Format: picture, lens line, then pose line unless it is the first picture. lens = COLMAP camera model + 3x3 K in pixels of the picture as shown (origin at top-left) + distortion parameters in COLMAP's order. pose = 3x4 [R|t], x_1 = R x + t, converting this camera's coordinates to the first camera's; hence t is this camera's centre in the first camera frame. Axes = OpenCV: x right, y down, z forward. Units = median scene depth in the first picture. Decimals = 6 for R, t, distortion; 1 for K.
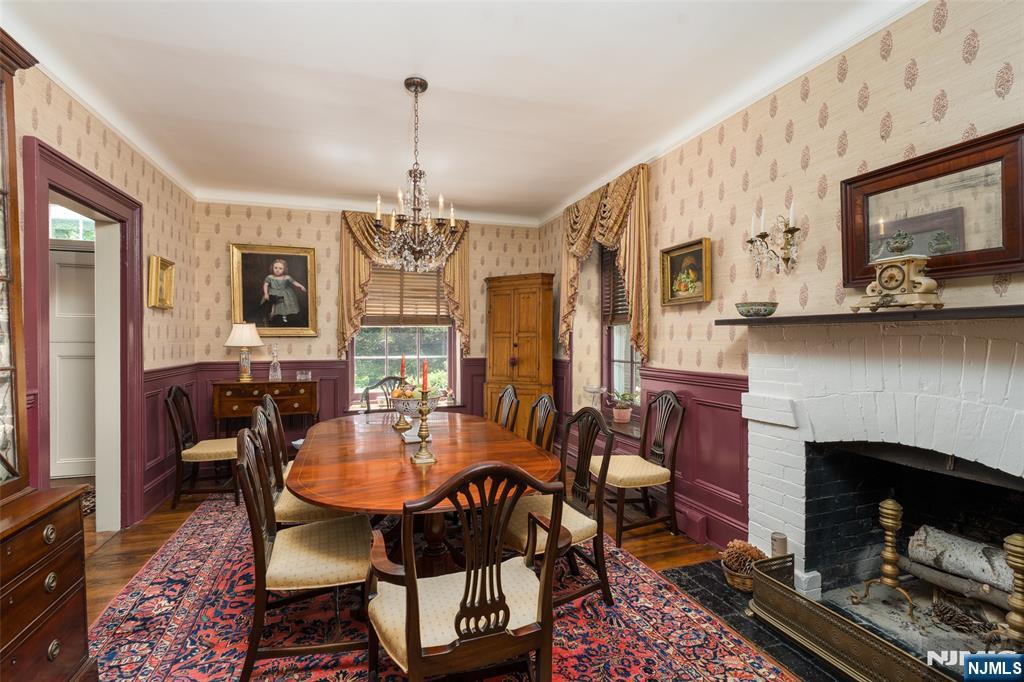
lens RADIAL K [[480.1, 0, 493.8], [0, 480.1, 337.7], [0, 0, 1]] dist [-0.000252, 0.000008]
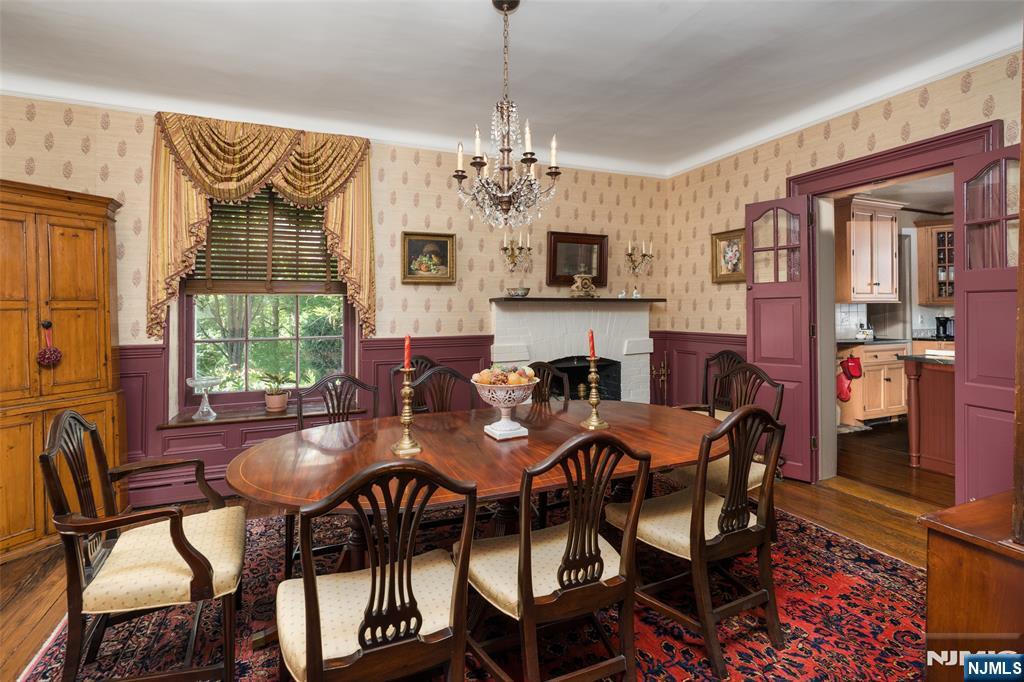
lens RADIAL K [[484.2, 0, 510.6], [0, 484.2, 307.1], [0, 0, 1]] dist [0.000058, -0.000021]
pose [[-0.107912, 0.008129, 0.994127, -0.899320], [0.003590, 0.999963, -0.007787, 0.003833], [-0.994154, 0.002729, -0.107937, 0.986365]]
